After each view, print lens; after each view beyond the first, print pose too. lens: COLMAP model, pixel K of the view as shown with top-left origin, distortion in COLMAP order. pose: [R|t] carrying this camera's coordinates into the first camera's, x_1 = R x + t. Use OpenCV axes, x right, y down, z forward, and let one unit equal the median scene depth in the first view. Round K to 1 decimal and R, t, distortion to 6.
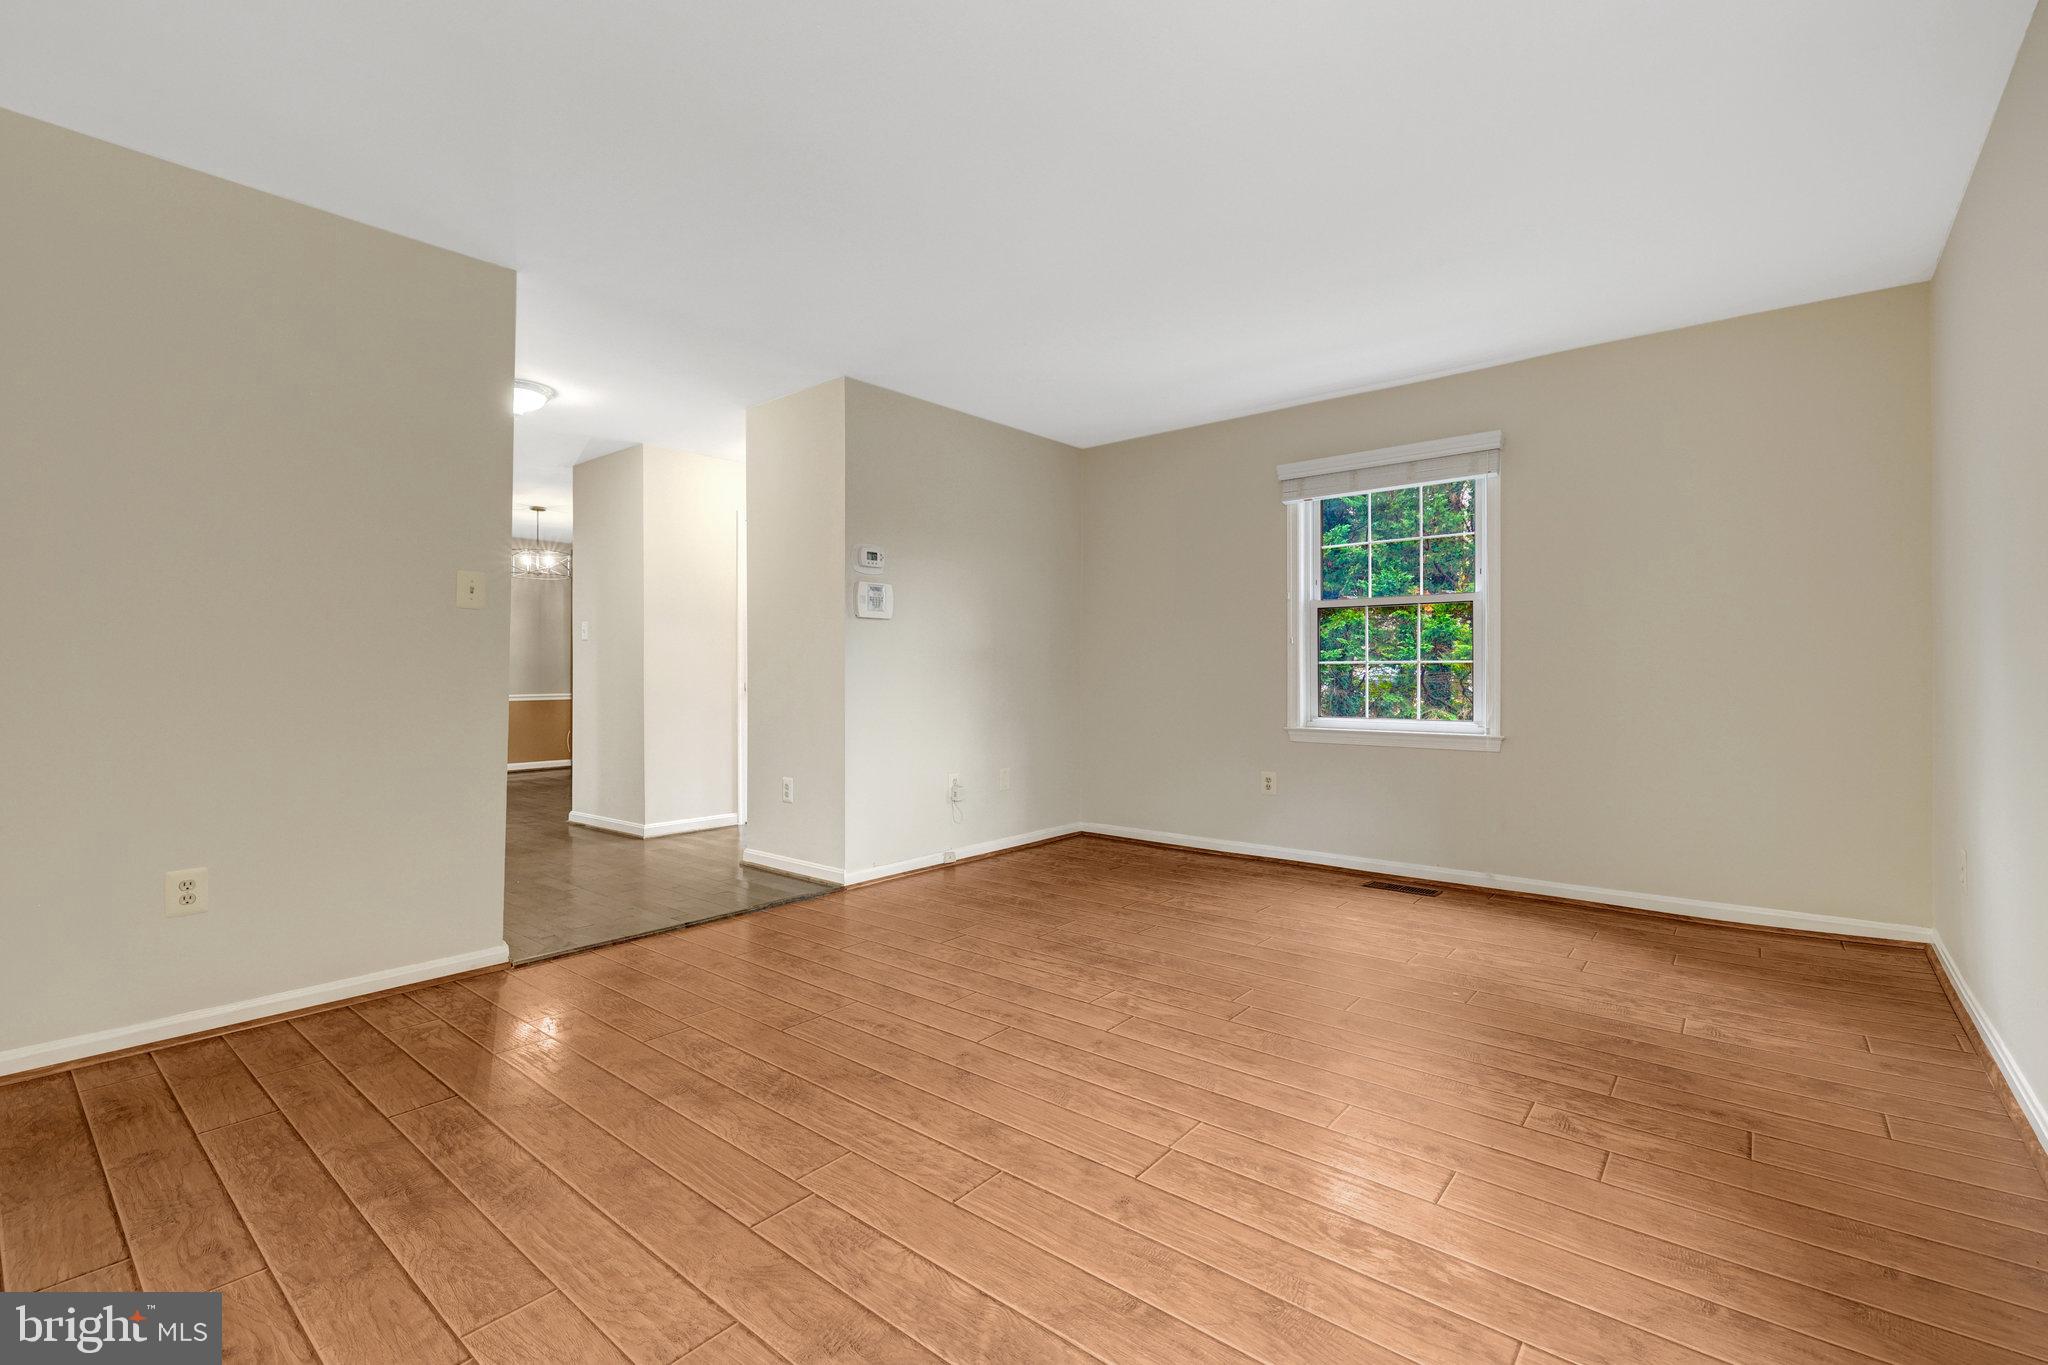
lens RADIAL K [[897.4, 0, 1025.1], [0, 897.4, 680.3], [0, 0, 1]] dist [0.000783, -0.000072]
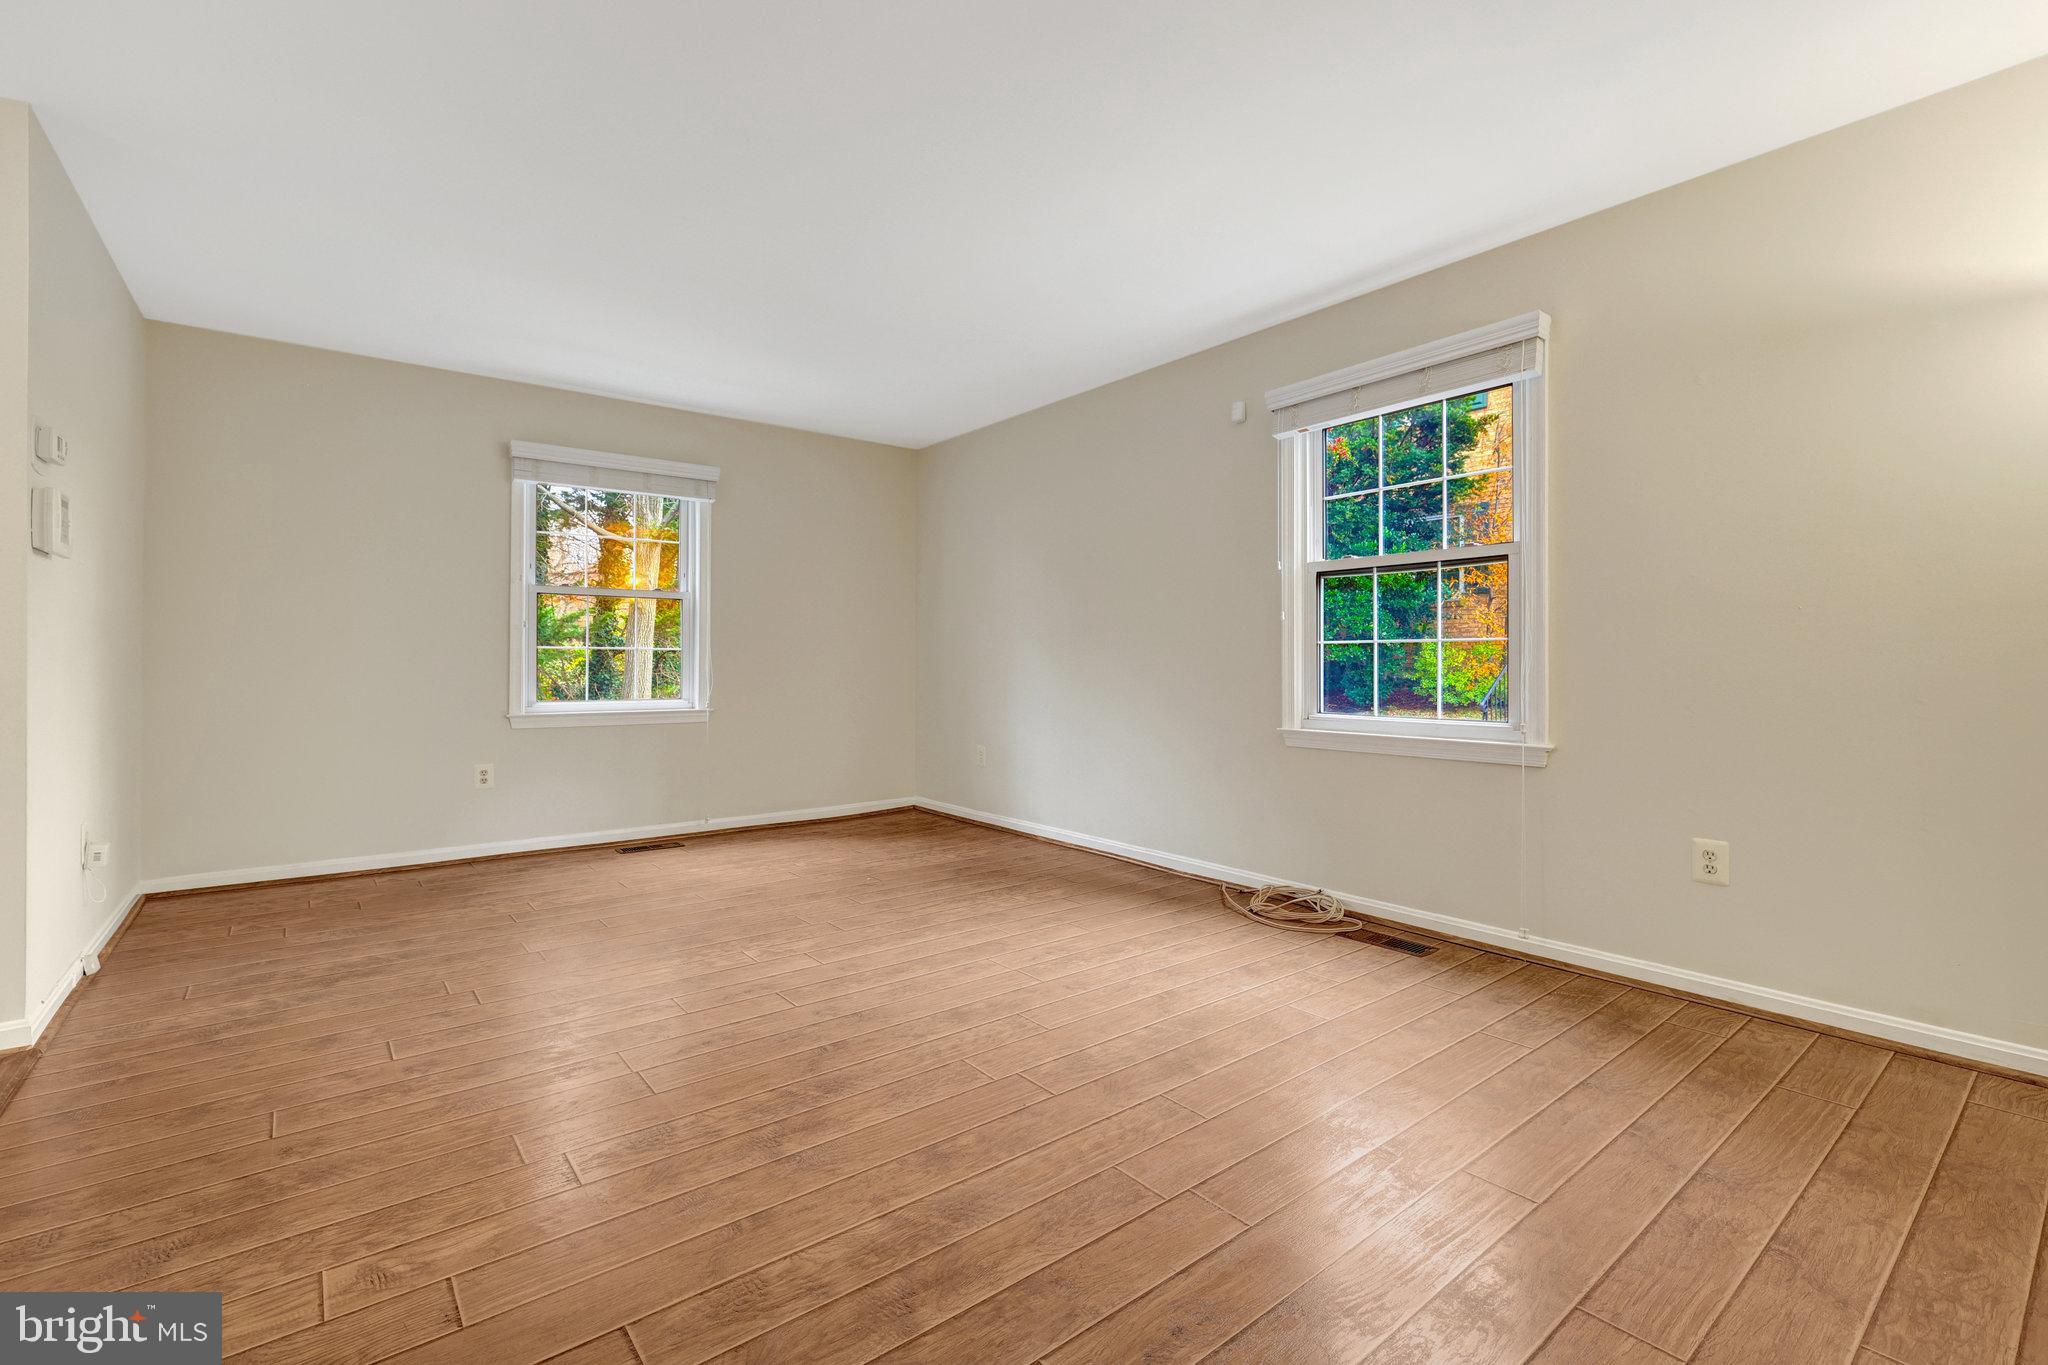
lens RADIAL K [[897.4, 0, 1020.6], [0, 897.4, 663.6], [0, 0, 1]] dist [0.000783, -0.000072]
pose [[0.211367, -0.001654, 0.977405, -0.997738], [0.004336, 0.999990, 0.000755, -0.001078], [-0.977397, 0.004078, 0.211373, 0.498376]]
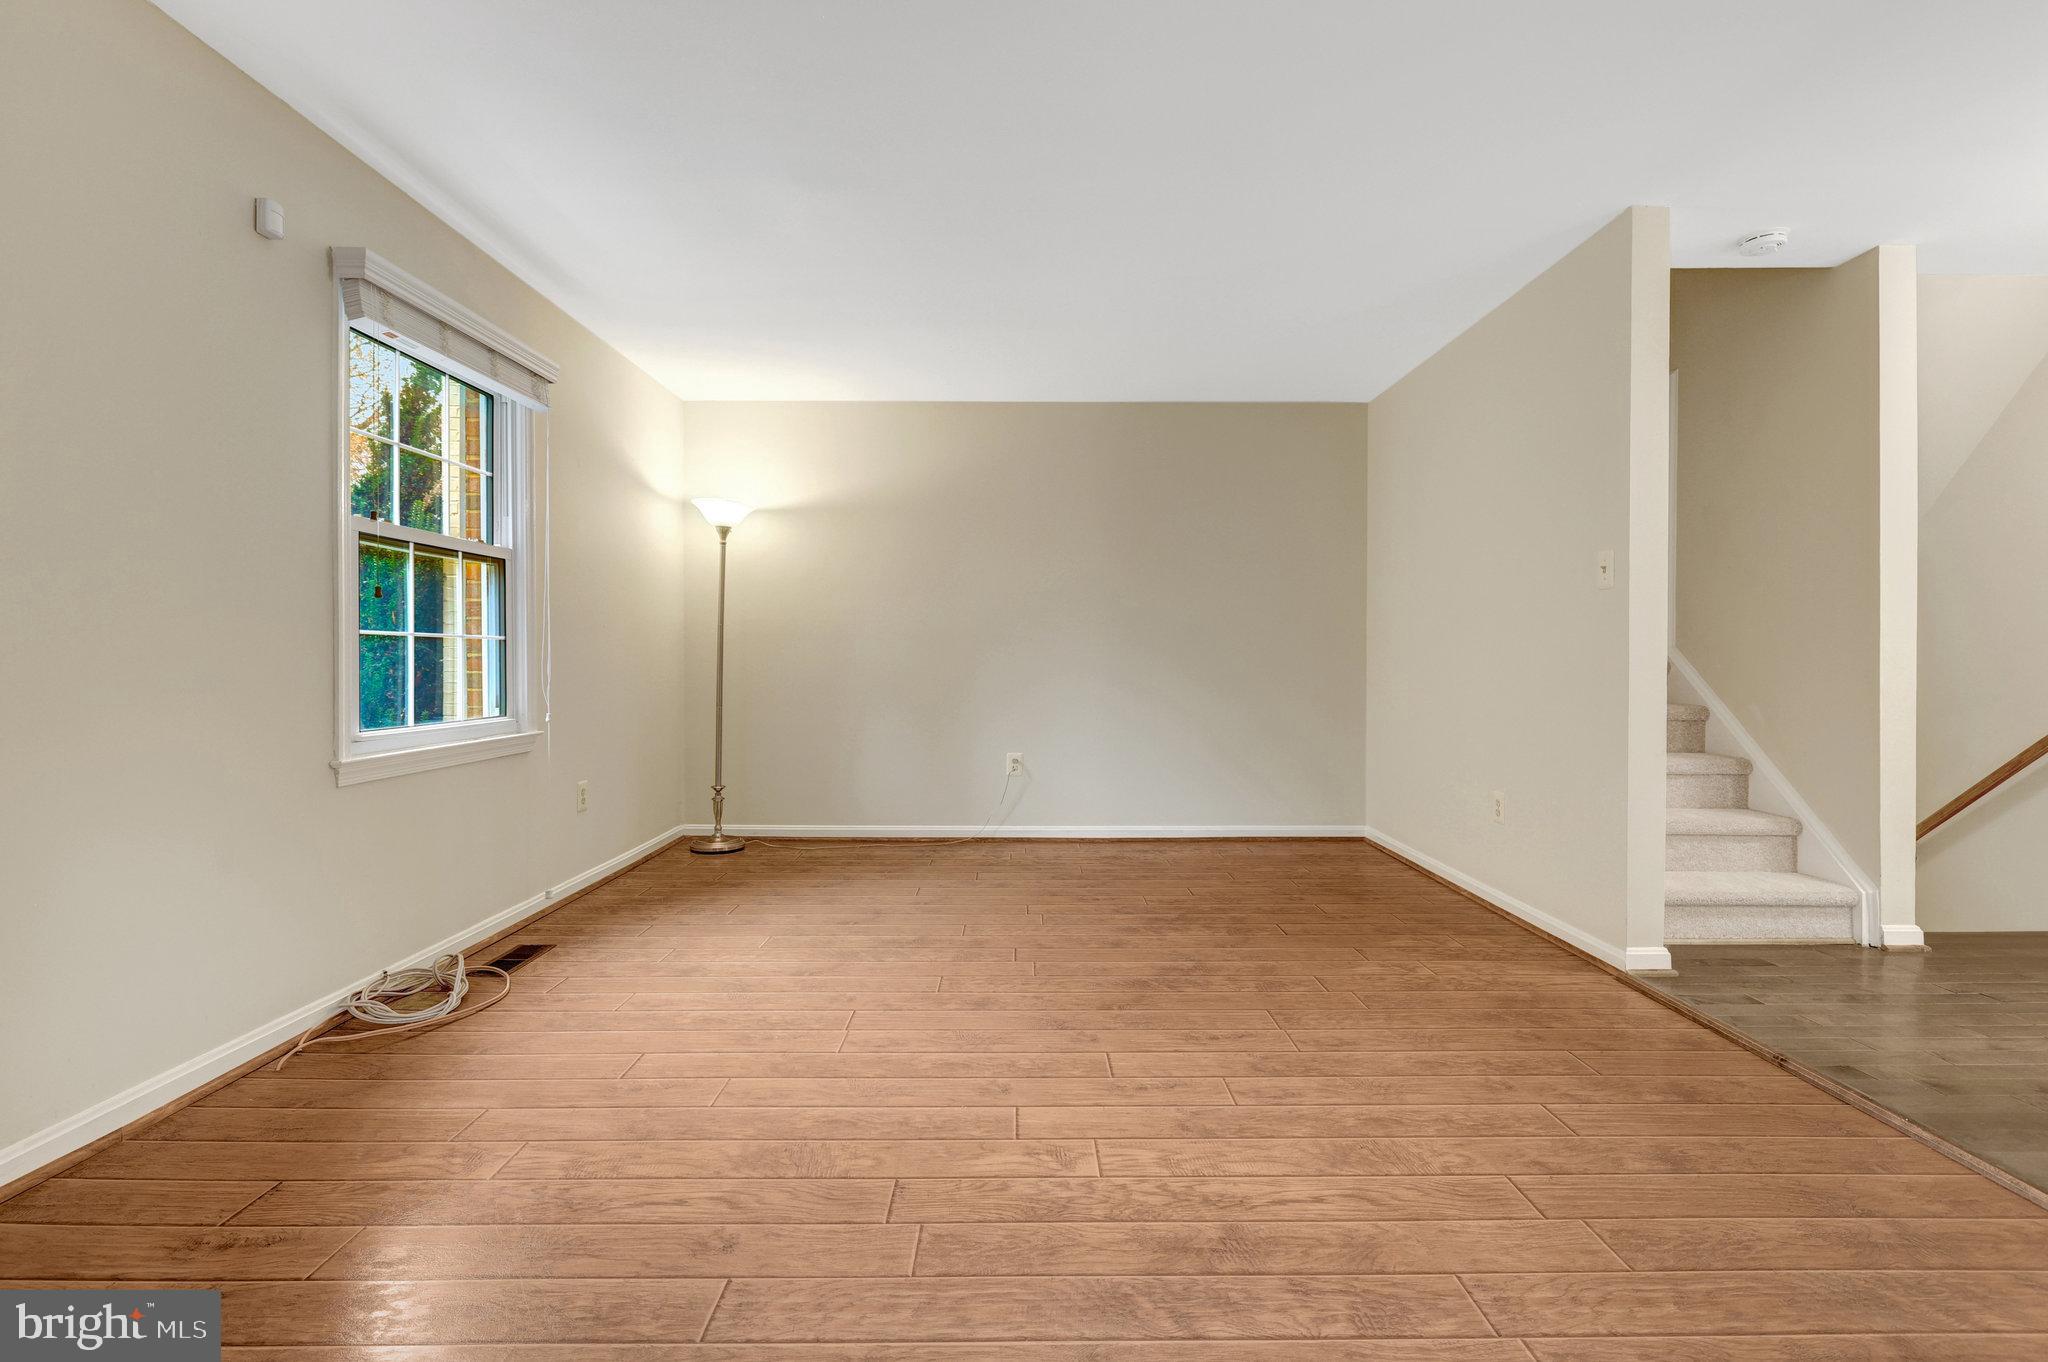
lens RADIAL K [[950.5, 0, 1019.6], [0, 950.5, 672.5], [0, 0, 1]] dist [-0.004208, -0.000266]
pose [[-0.774845, 0.007527, -0.632107, 0.613801], [-0.002693, 0.999881, 0.015207, -0.004345], [0.632146, 0.013485, -0.774732, 1.641754]]
